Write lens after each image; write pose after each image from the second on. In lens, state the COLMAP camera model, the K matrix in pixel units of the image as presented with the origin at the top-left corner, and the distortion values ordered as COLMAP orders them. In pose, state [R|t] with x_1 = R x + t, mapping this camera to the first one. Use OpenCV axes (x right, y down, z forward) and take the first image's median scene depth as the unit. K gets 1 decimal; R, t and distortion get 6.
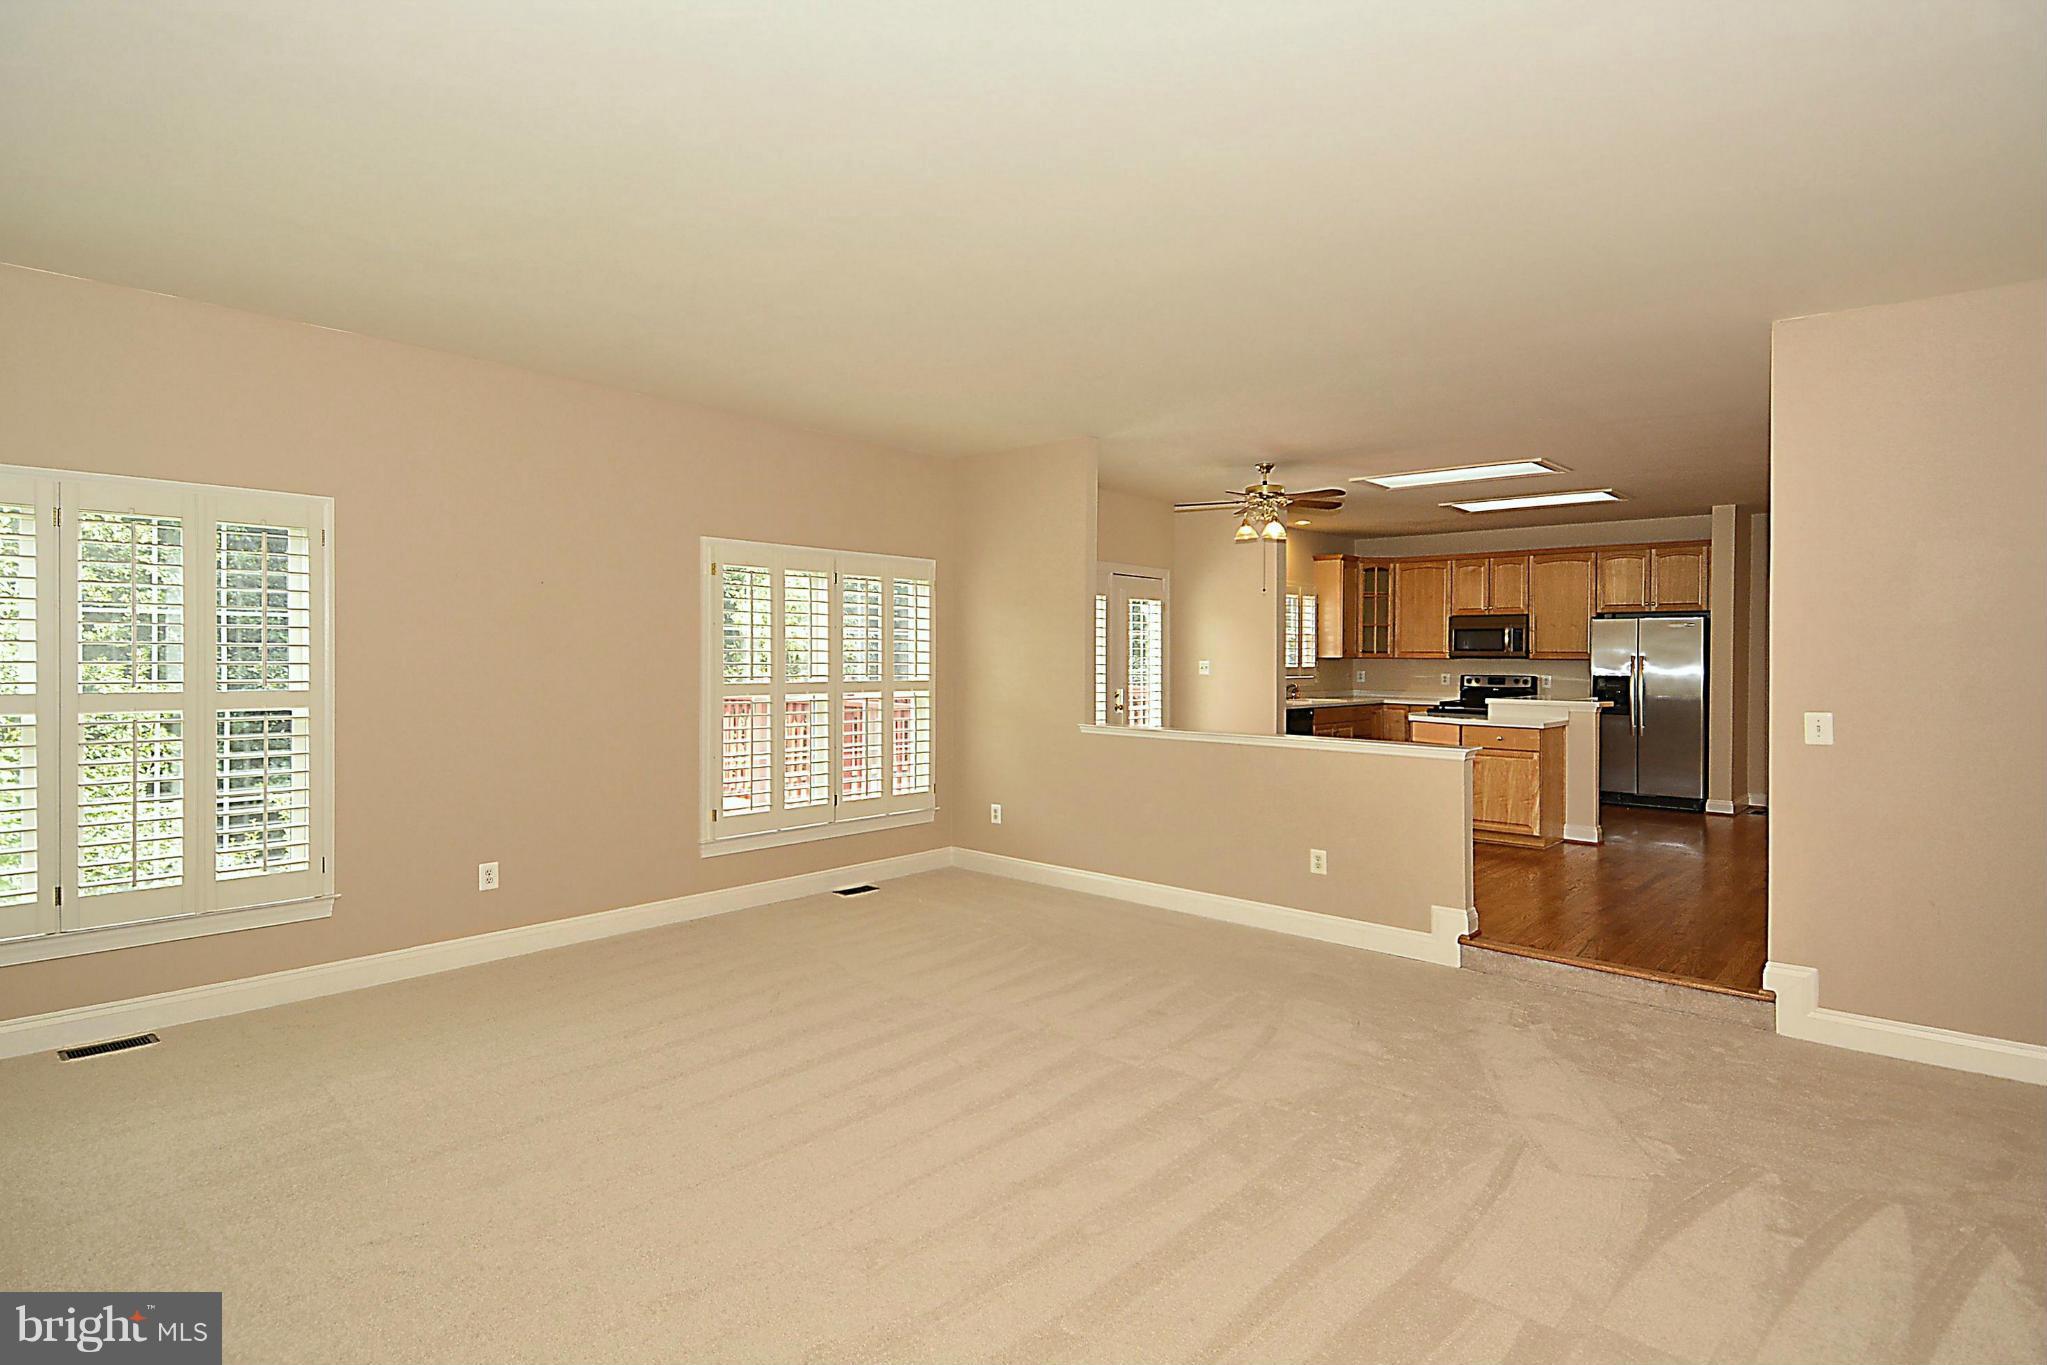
lens RADIAL K [[1050.4, 0, 1011.0], [0, 1050.4, 675.1], [0, 0, 1]] dist [-0.003974, -0.018758]
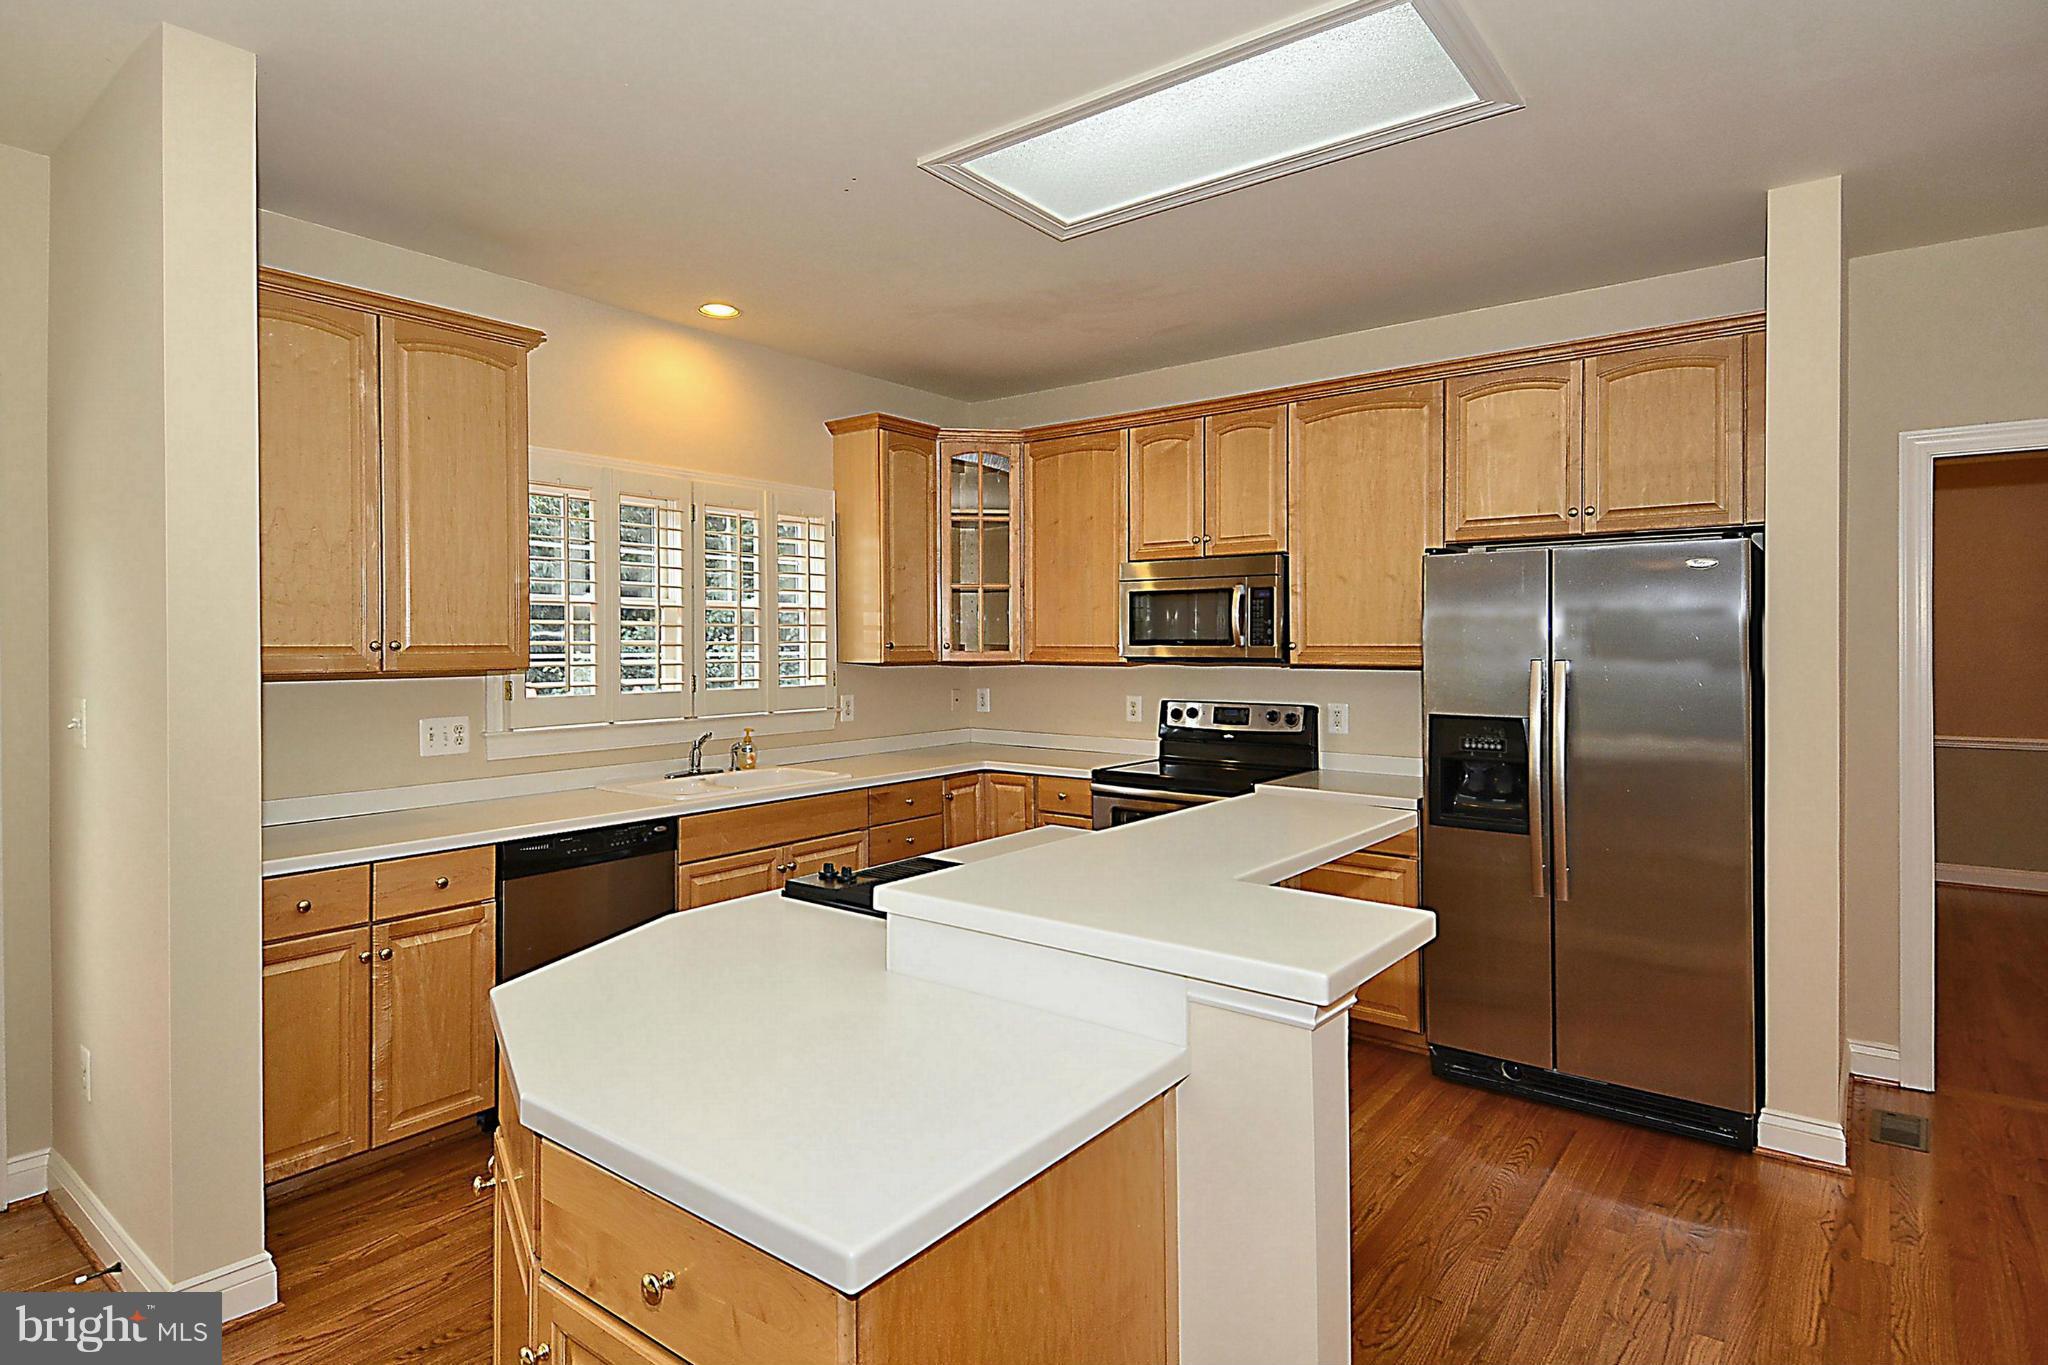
lens RADIAL K [[1050.9, 0, 1056.4], [0, 1050.9, 649.0], [0, 0, 1]] dist [-0.003974, -0.018758]
pose [[0.994996, -0.010960, 0.099315, 0.359161], [0.011925, 0.999887, -0.009133, -0.018410], [-0.099203, 0.010271, 0.995014, 0.600925]]
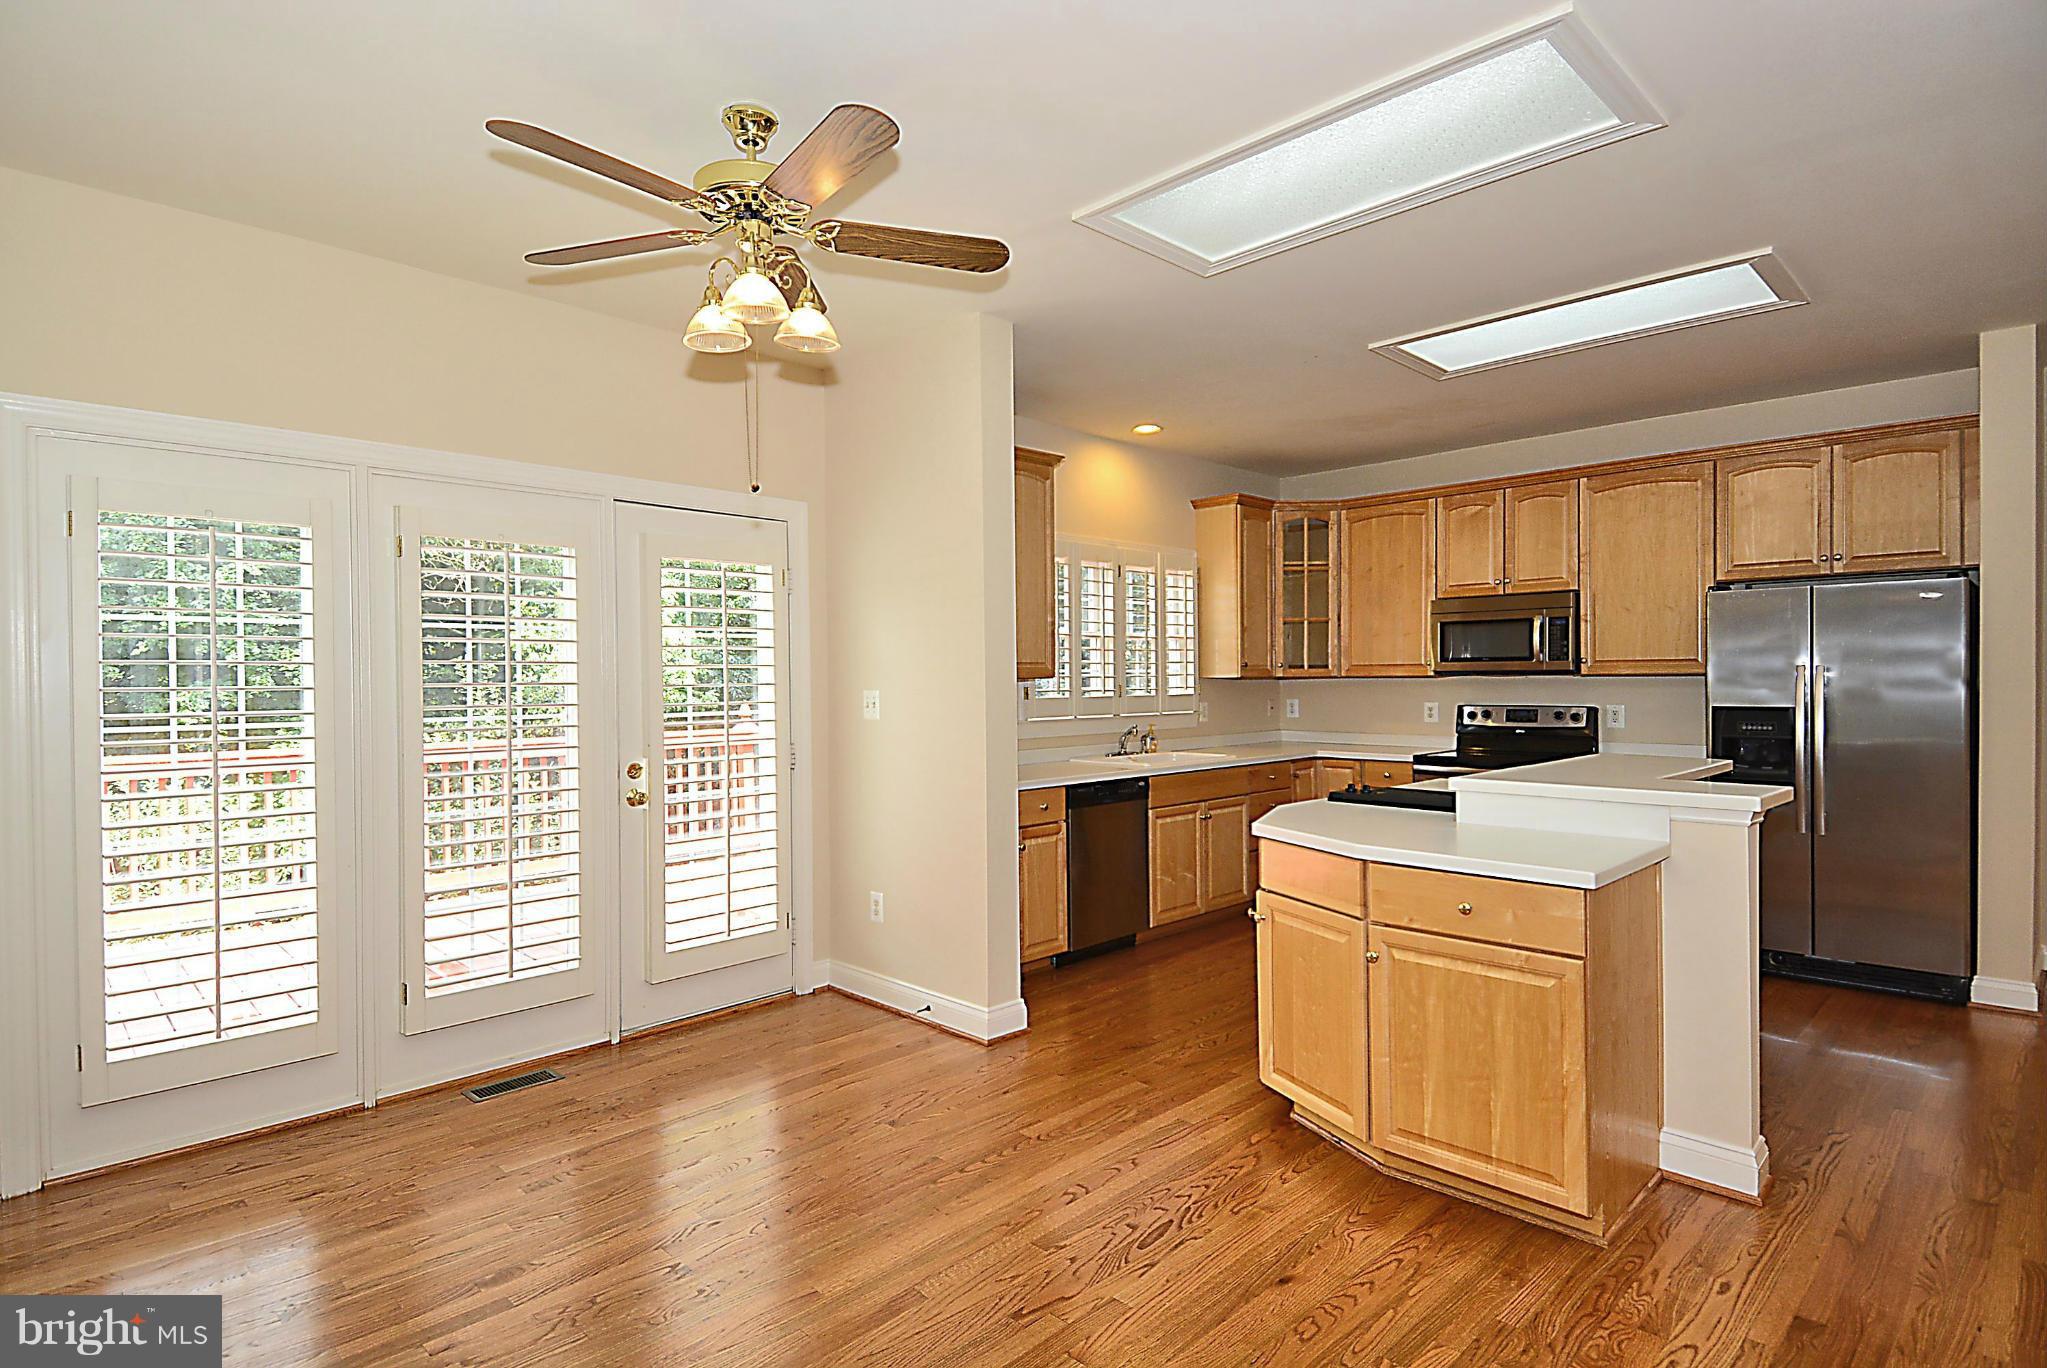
lens RADIAL K [[1050.4, 0, 970.6], [0, 1050.4, 690.6], [0, 0, 1]] dist [-0.003974, -0.018758]
pose [[0.995945, -0.014182, -0.088845, 0.230055], [0.013778, 0.999892, -0.005157, -0.008819], [0.088908, 0.003912, 0.996032, 0.438938]]
